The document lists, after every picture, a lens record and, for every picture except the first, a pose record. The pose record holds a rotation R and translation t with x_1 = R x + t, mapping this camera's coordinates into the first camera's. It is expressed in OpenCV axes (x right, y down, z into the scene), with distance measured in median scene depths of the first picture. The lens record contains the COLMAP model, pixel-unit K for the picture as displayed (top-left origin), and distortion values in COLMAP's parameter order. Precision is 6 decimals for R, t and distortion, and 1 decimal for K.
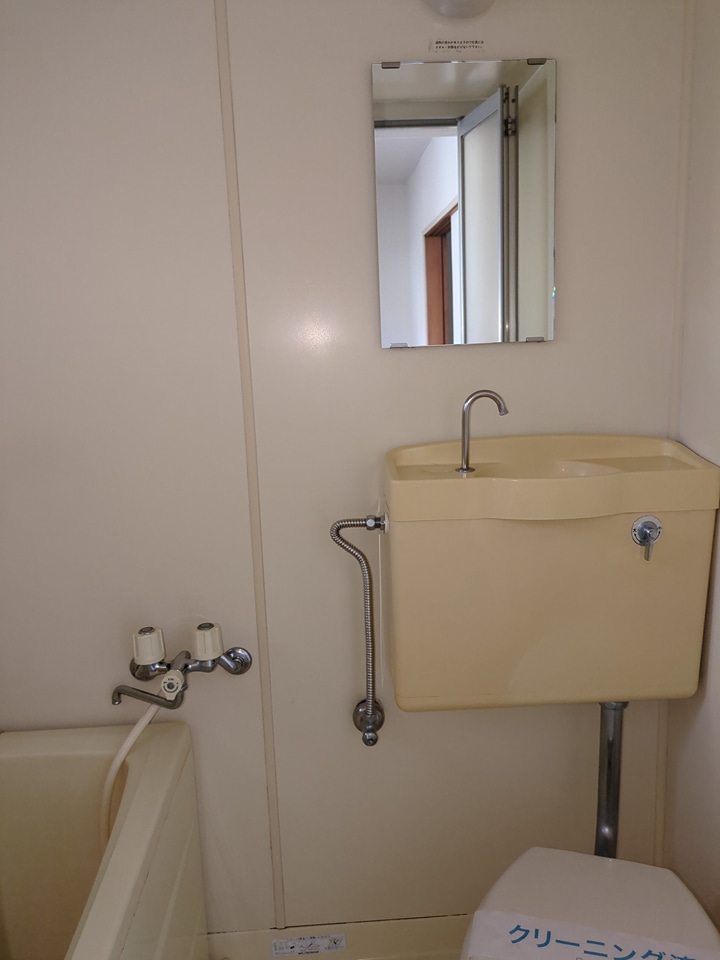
lens RADIAL K [[747.1, 0, 360.9], [0, 747.1, 462.2], [0, 0, 1]] dist [0.021744, -0.006884]
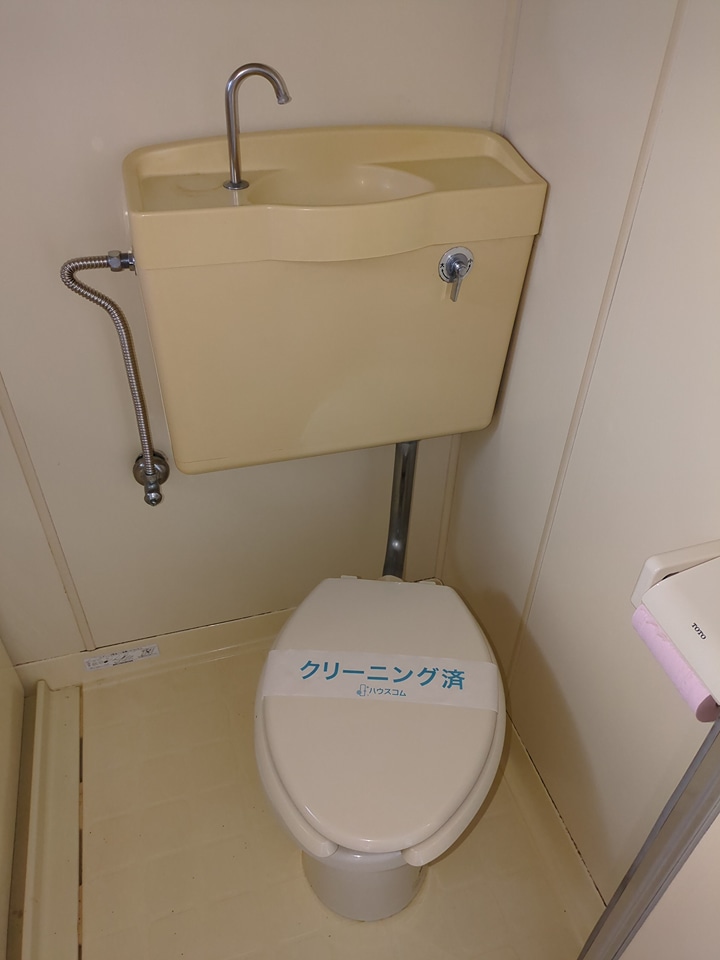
lens RADIAL K [[720.9, 0, 360.0], [0, 720.9, 480.0], [0, 0, 1]] dist [0.025483, -0.003317]
pose [[0.972474, -0.103918, 0.208555, 0.078102], [-0.014733, 0.865828, 0.500124, -0.098683], [-0.232545, -0.489430, 0.840465, 0.213079]]
